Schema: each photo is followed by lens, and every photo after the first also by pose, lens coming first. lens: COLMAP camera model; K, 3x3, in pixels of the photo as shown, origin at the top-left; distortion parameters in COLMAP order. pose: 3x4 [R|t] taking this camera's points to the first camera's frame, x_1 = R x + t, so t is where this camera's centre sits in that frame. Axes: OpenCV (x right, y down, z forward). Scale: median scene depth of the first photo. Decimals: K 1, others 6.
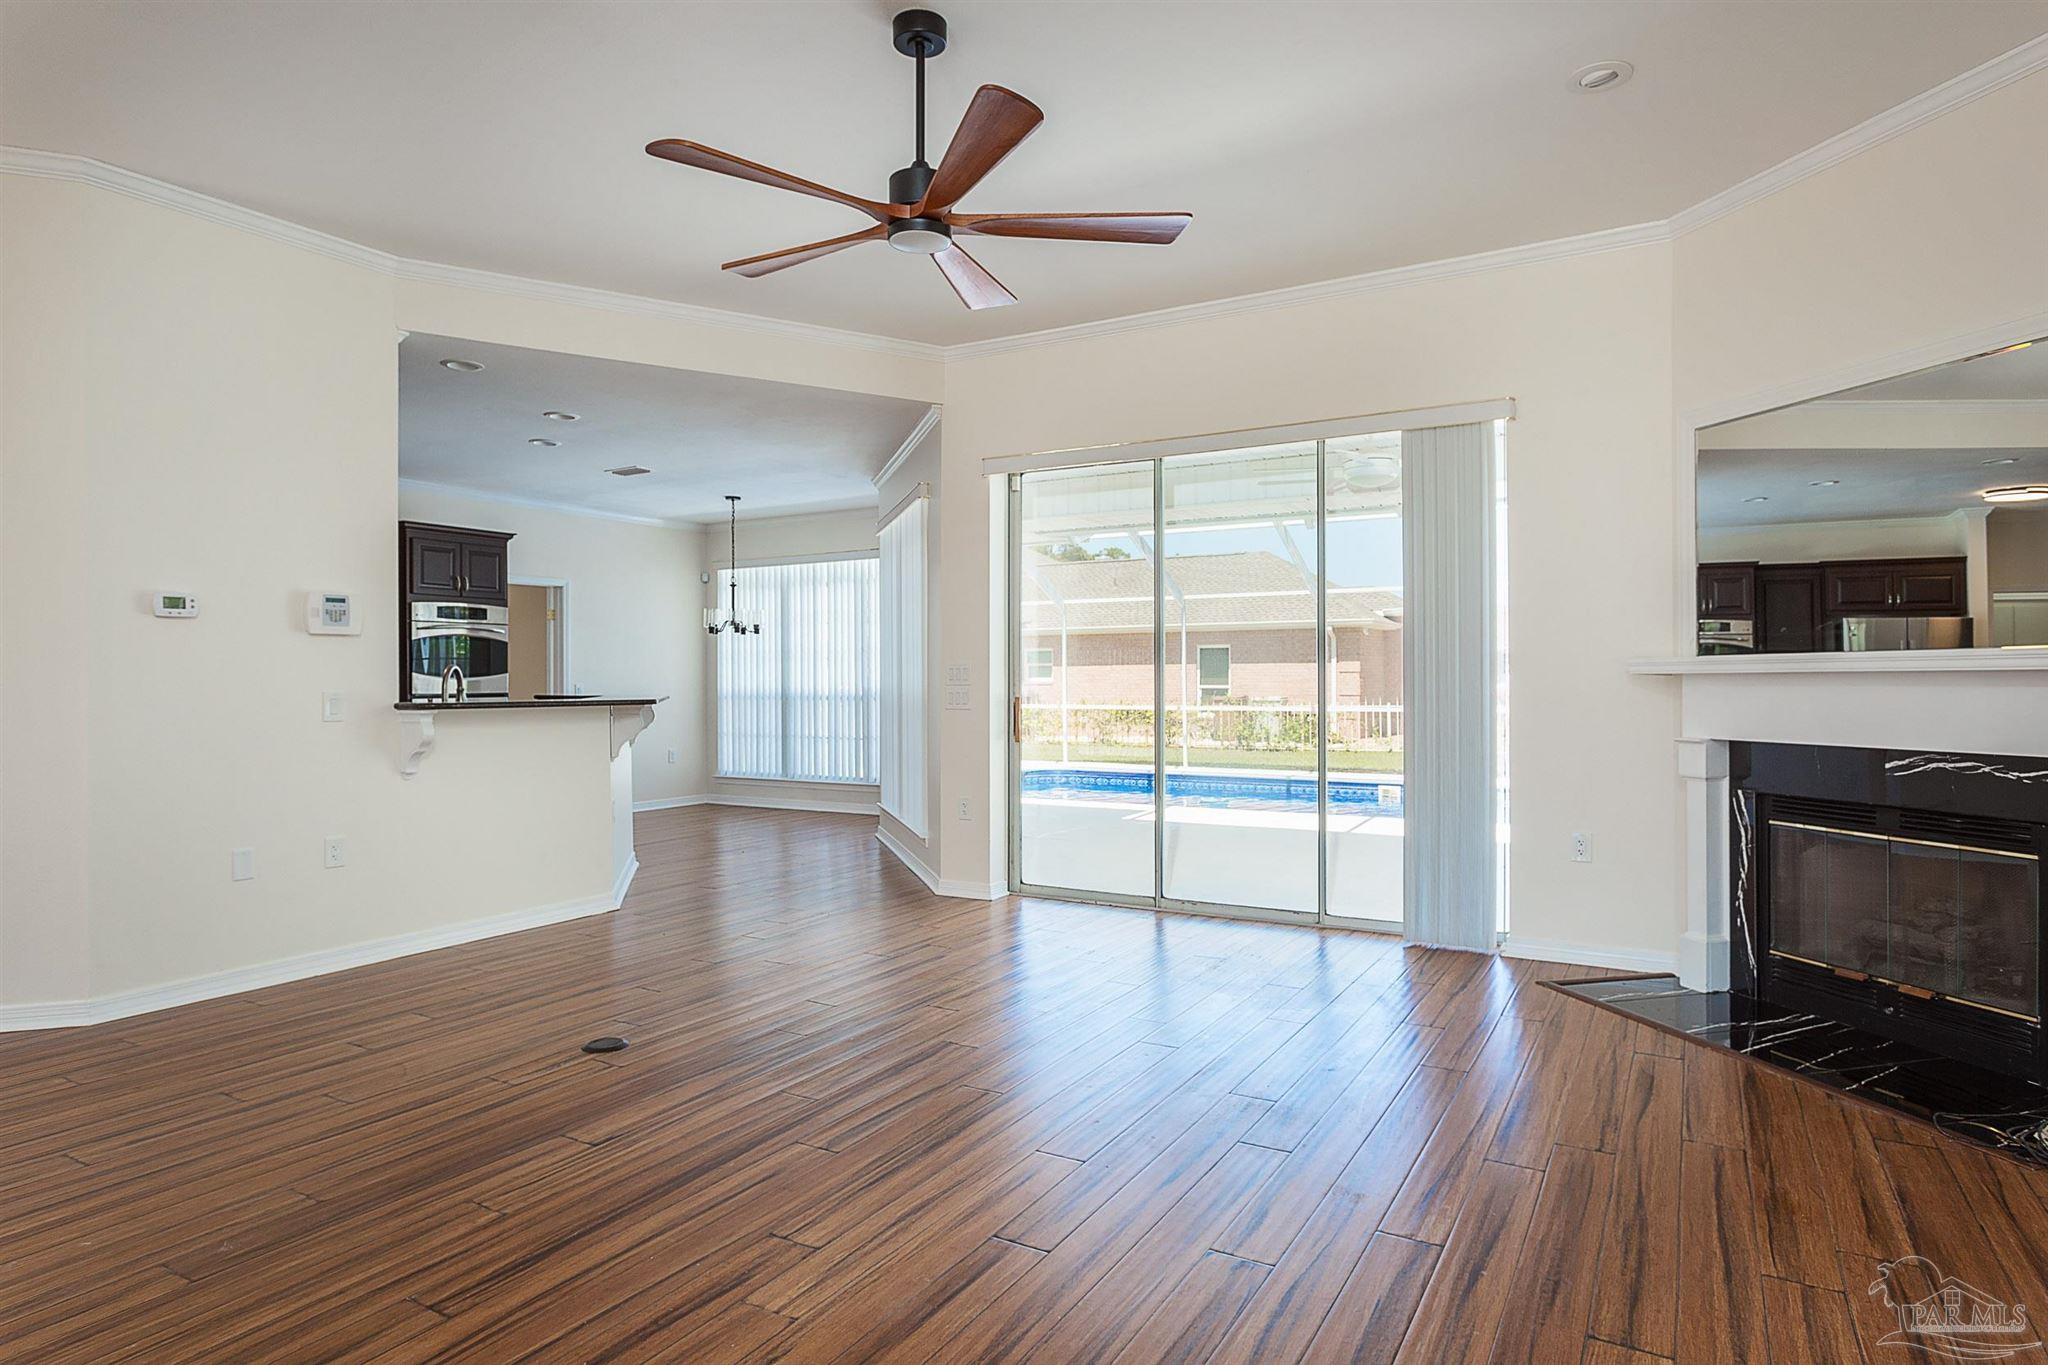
lens RADIAL K [[1155.1, 0, 1032.2], [0, 1155.1, 677.1], [0, 0, 1]] dist [-0.005068, -0.000732]
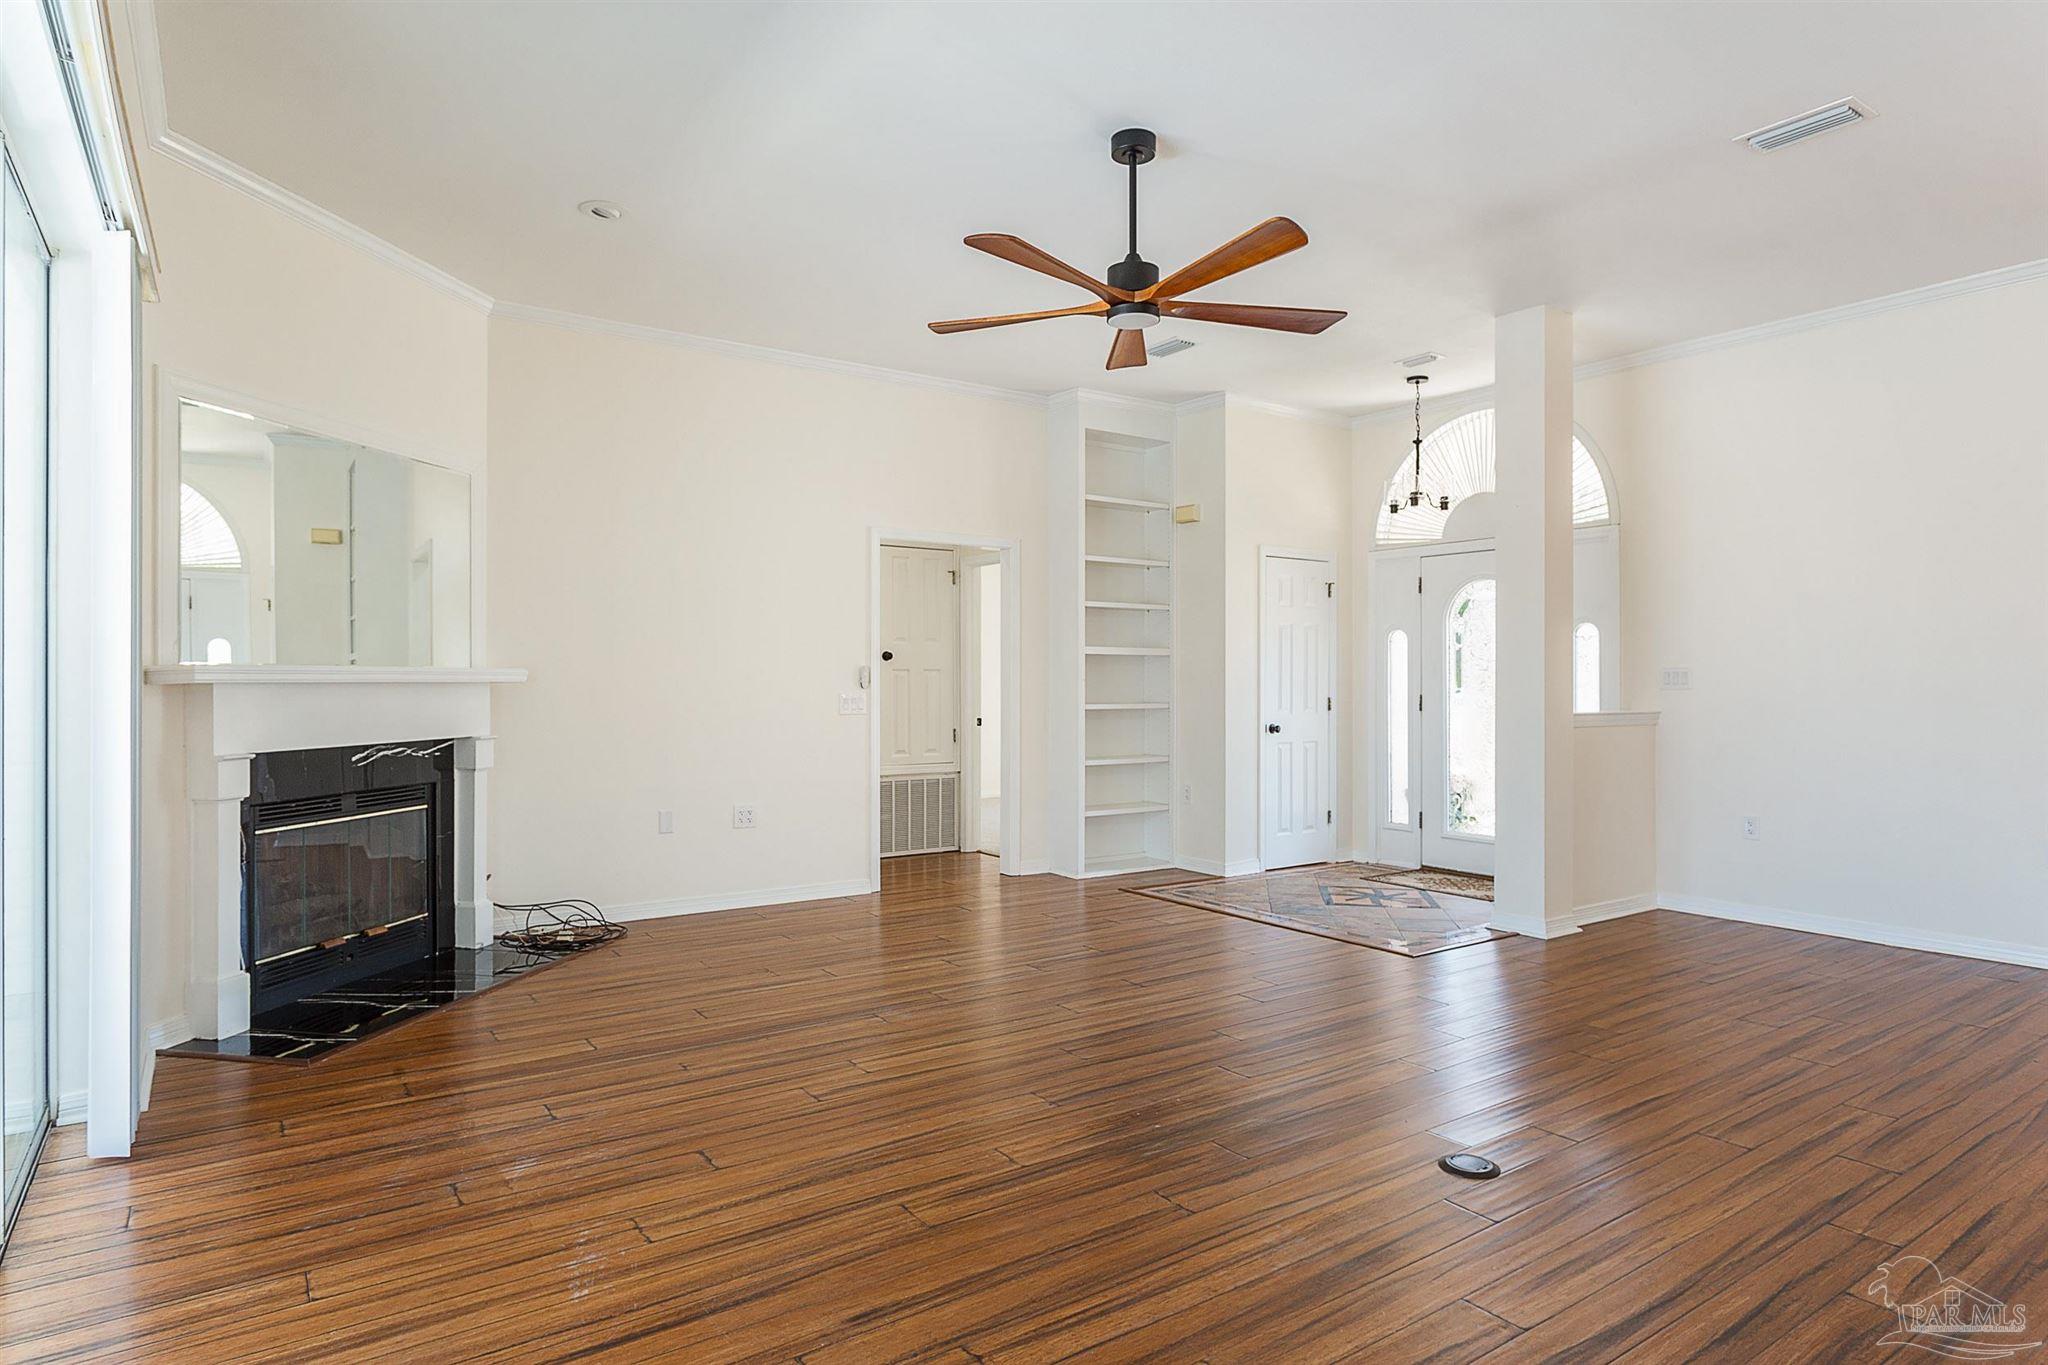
lens RADIAL K [[1155.1, 0, 1032.2], [0, 1155.1, 677.1], [0, 0, 1]] dist [-0.005068, -0.000732]
pose [[-0.910389, 0.003488, 0.413738, -0.305881], [0.001123, 0.999982, -0.005960, -0.001534], [-0.413751, -0.004961, -0.910376, 1.318237]]
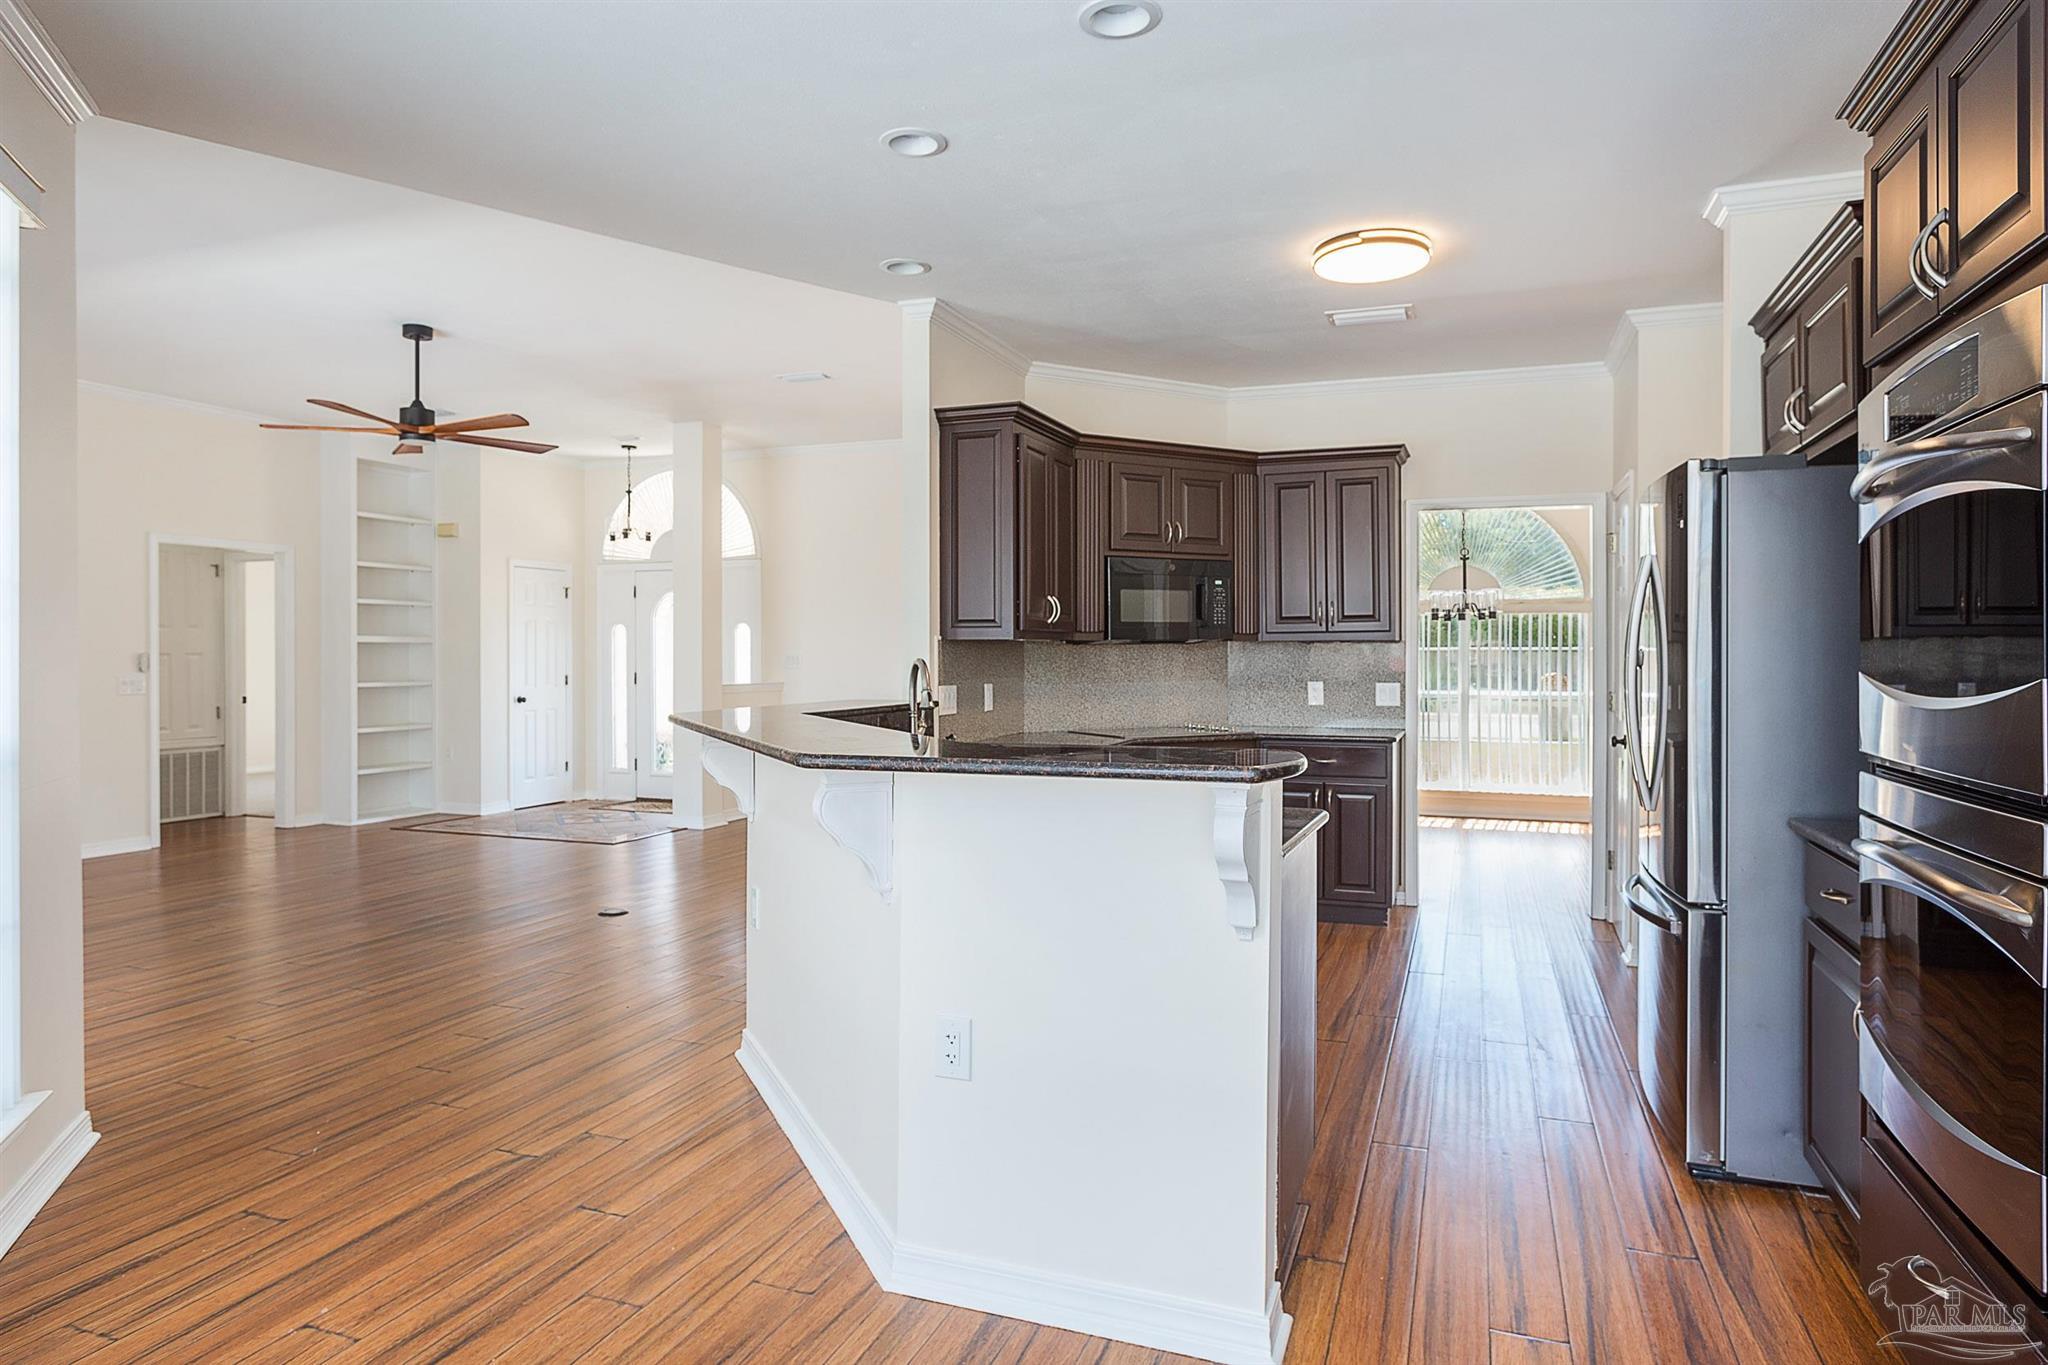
lens RADIAL K [[1203.8, 0, 1013.5], [0, 1203.8, 656.7], [0, 0, 1]] dist [-0.000812, 0.001710]
pose [[-0.987931, 0.003487, -0.154855, -0.470652], [0.002946, 0.999989, 0.003727, -0.020081], [0.154866, 0.003226, -0.987930, 1.932230]]
